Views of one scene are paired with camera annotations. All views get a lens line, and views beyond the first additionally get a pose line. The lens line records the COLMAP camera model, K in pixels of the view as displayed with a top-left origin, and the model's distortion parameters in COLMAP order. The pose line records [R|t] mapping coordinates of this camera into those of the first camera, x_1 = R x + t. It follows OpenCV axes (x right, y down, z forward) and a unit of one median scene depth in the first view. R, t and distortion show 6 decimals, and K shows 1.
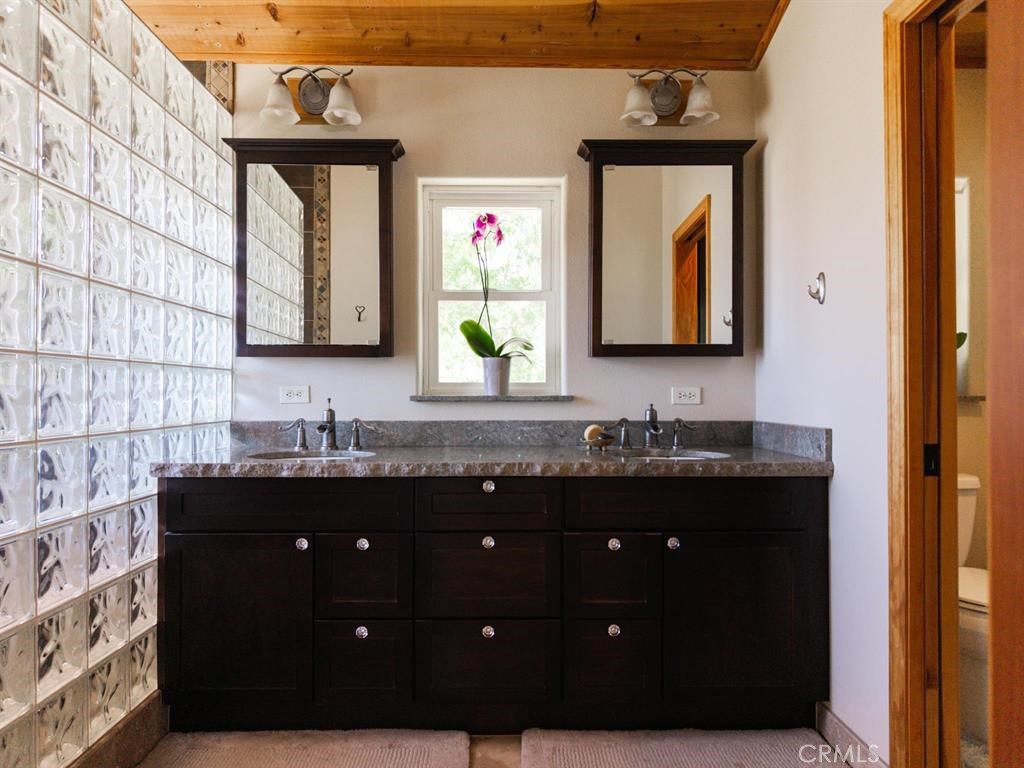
lens RADIAL K [[703.4, 0, 507.9], [0, 703.4, 389.6], [0, 0, 1]] dist [0.013857, -0.028416]
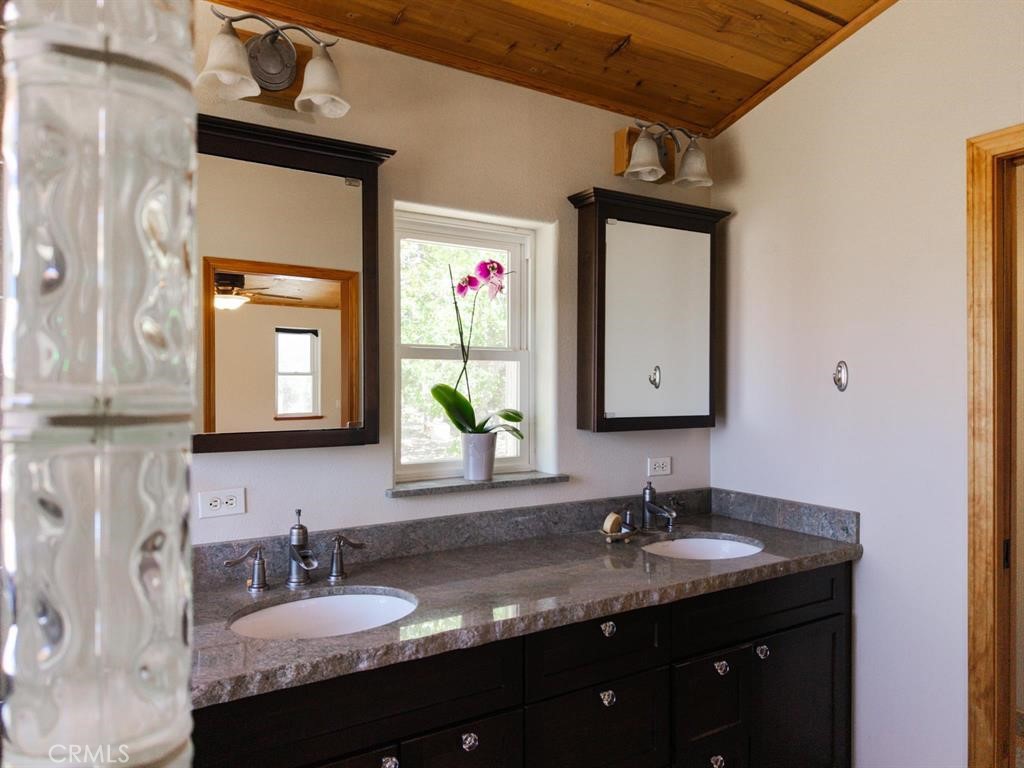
lens RADIAL K [[703.4, 0, 513.1], [0, 703.4, 376.2], [0, 0, 1]] dist [0.013857, -0.028416]
pose [[0.855782, 0.004247, 0.517319, -0.428637], [-0.005255, 0.999986, 0.000485, -0.118399], [-0.517309, -0.003134, 0.855793, 0.301160]]
